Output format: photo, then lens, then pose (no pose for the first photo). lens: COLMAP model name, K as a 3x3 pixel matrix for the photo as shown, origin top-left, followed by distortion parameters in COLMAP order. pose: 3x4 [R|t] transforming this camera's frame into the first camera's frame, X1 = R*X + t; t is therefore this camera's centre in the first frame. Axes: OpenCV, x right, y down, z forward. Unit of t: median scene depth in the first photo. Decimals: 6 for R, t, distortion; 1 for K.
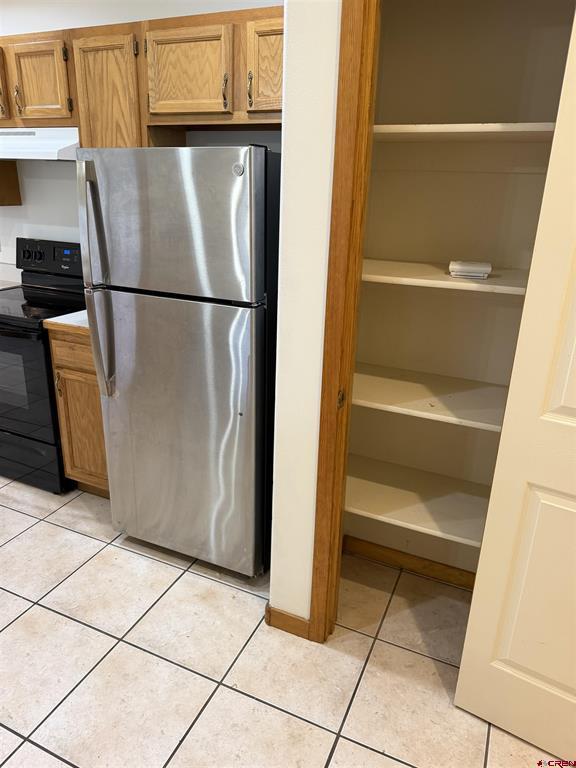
lens RADIAL K [[537.1, 0, 288.0], [0, 537.1, 384.0], [0, 0, 1]] dist [0.103563, -0.141775]
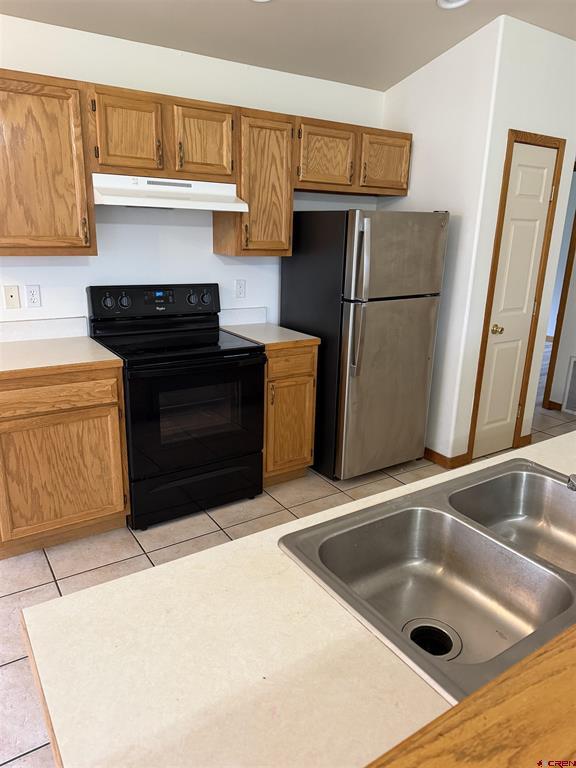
lens RADIAL K [[537.1, 0, 288.0], [0, 537.1, 384.0], [0, 0, 1]] dist [0.103563, -0.141775]
pose [[0.524500, -0.251102, 0.813540, -1.503235], [0.289777, 0.951123, 0.106744, -0.151218], [-0.800580, 0.179758, 0.571628, 0.314976]]
